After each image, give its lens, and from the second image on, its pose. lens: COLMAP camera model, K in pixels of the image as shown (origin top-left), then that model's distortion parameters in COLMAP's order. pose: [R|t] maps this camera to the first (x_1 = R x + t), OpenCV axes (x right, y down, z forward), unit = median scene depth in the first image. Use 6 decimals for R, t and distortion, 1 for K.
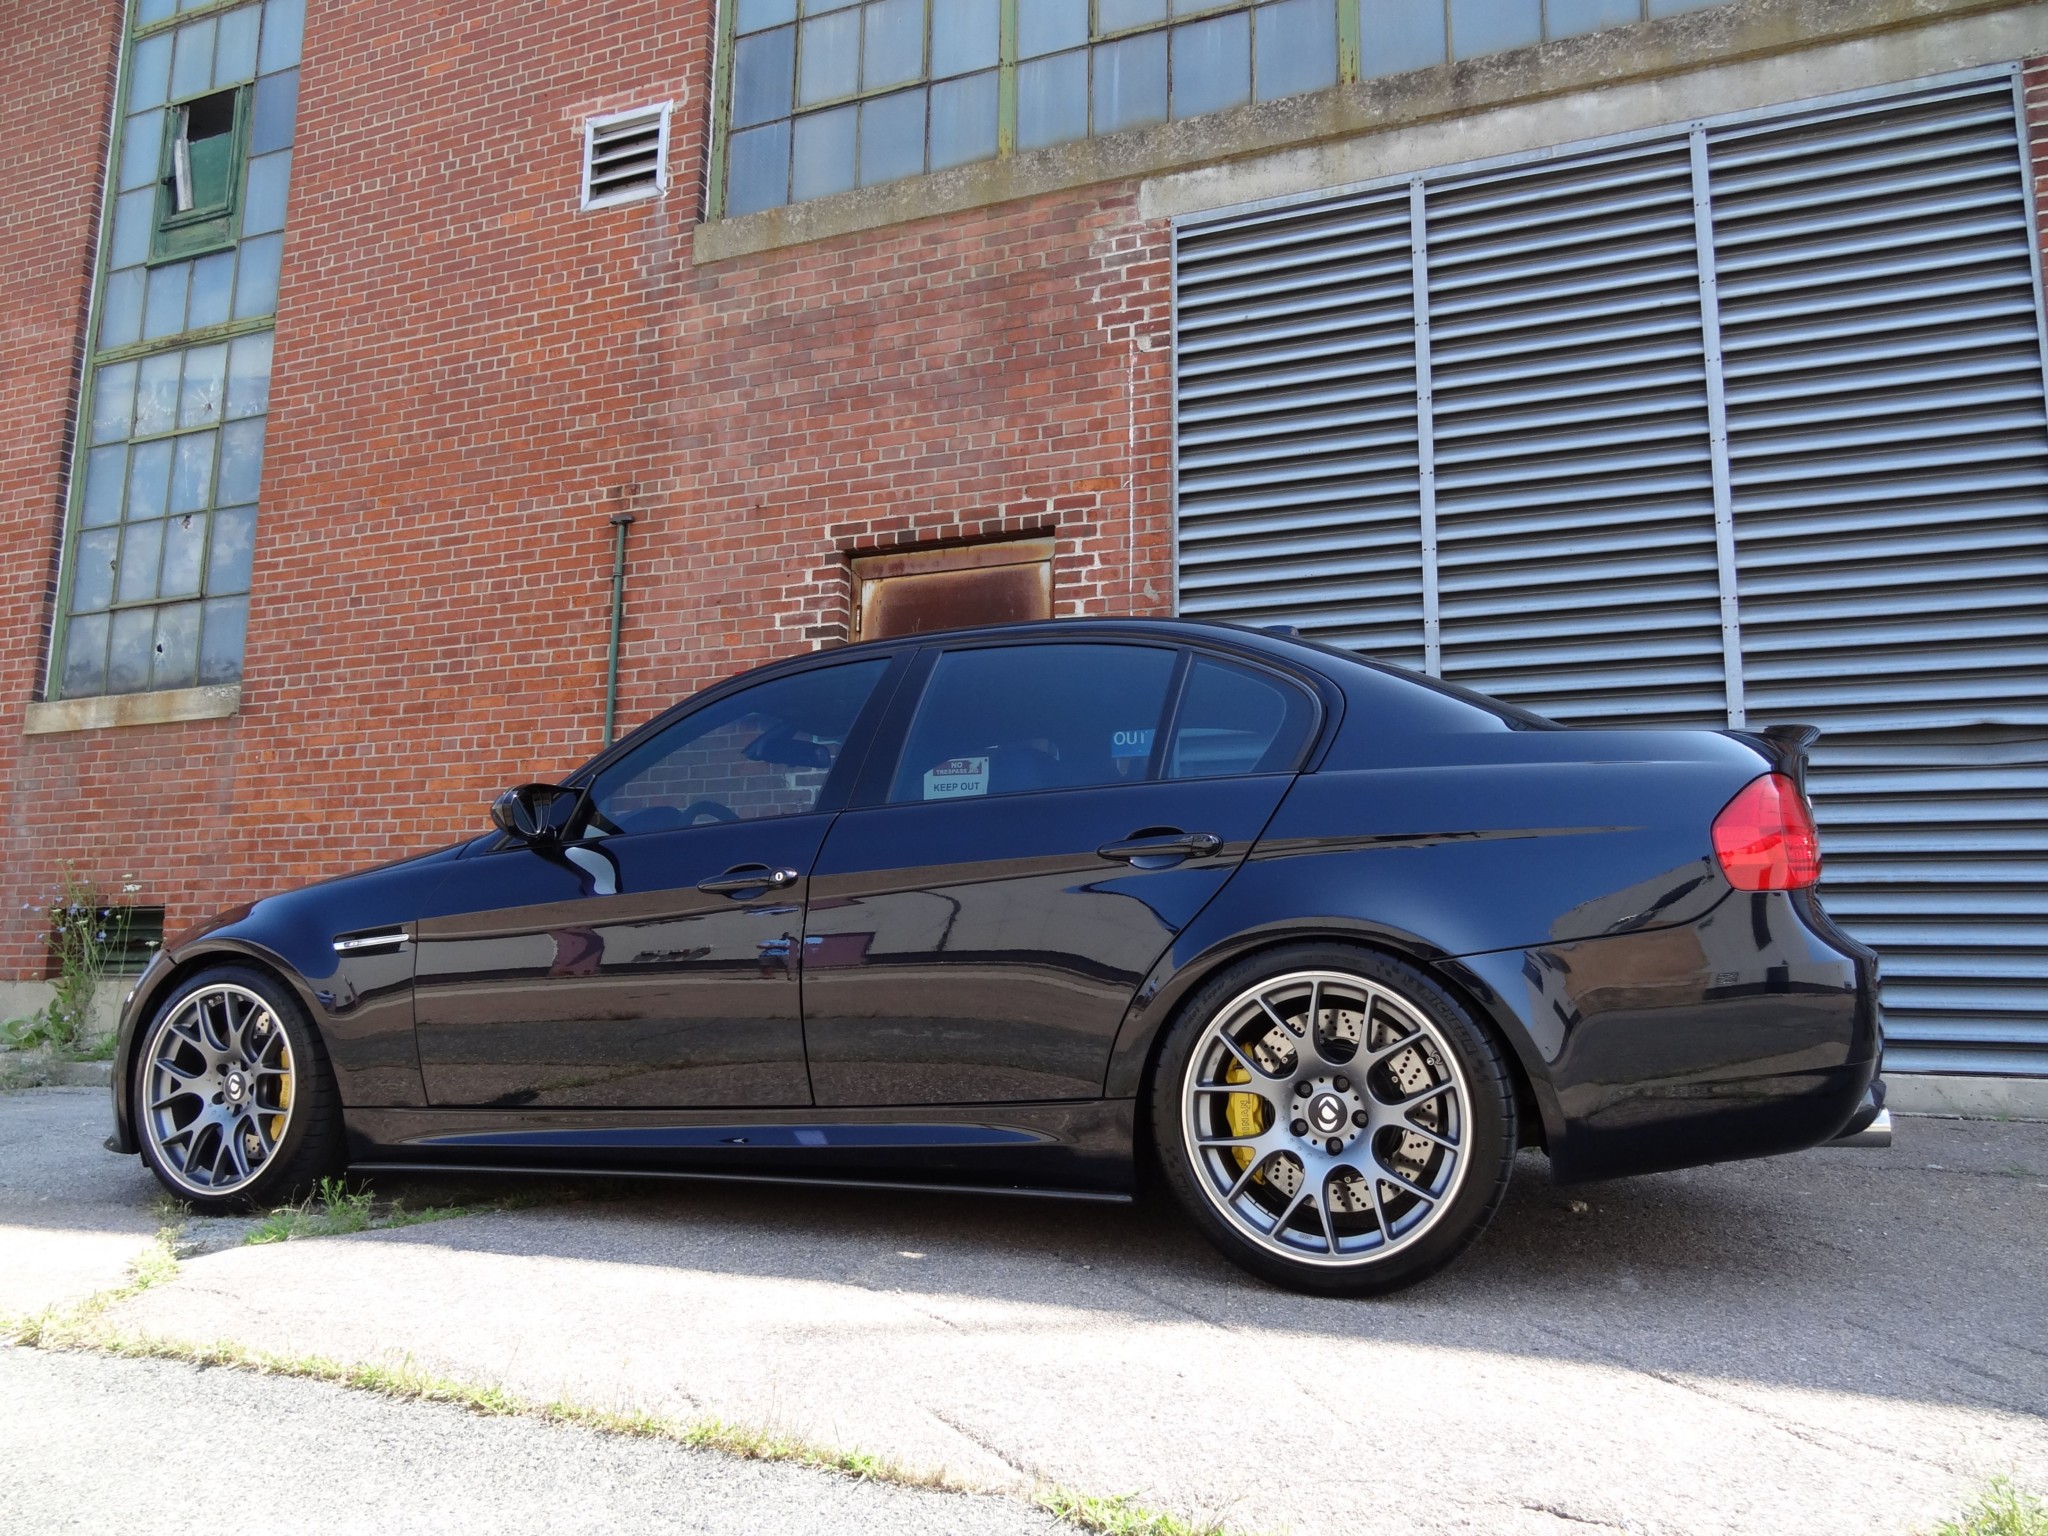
lens RADIAL K [[1444.2, 0, 1008.1], [0, 1444.2, 790.5], [0, 0, 1]] dist [0.003621, 0.005915]
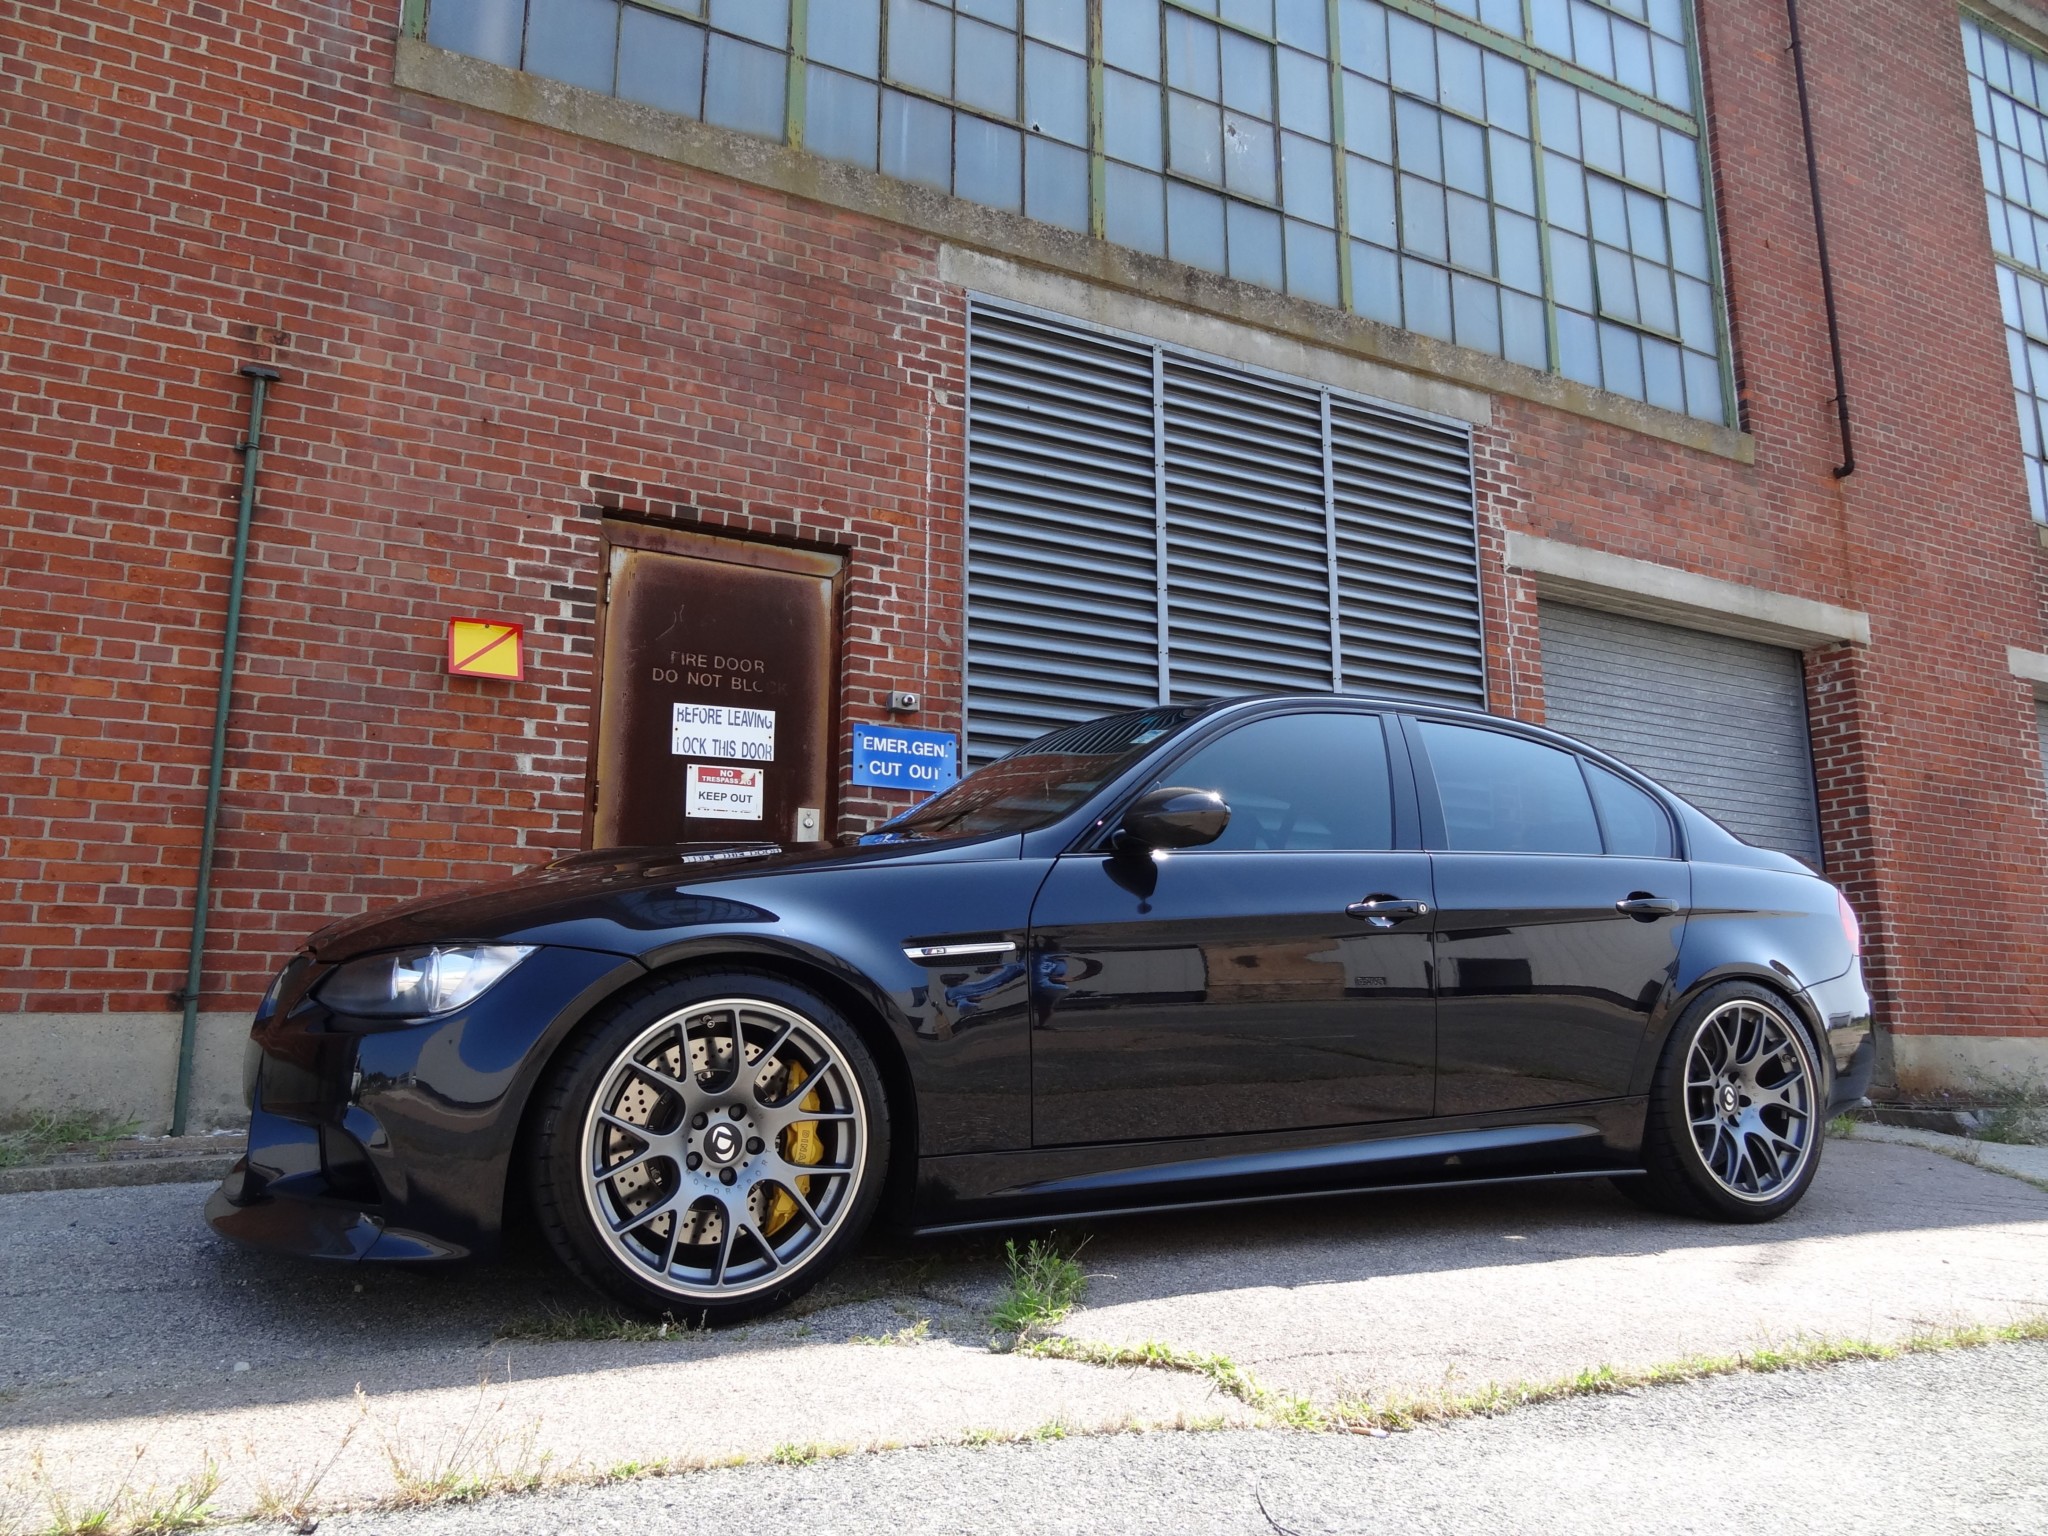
lens RADIAL K [[1444.2, 0, 998.3], [0, 1444.2, 790.2], [0, 0, 1]] dist [0.003621, 0.005915]
pose [[0.662780, 0.118730, 0.739341, -0.580524], [-0.099196, 0.992569, -0.070472, 0.039208], [-0.742215, -0.026632, 0.669633, 0.248300]]
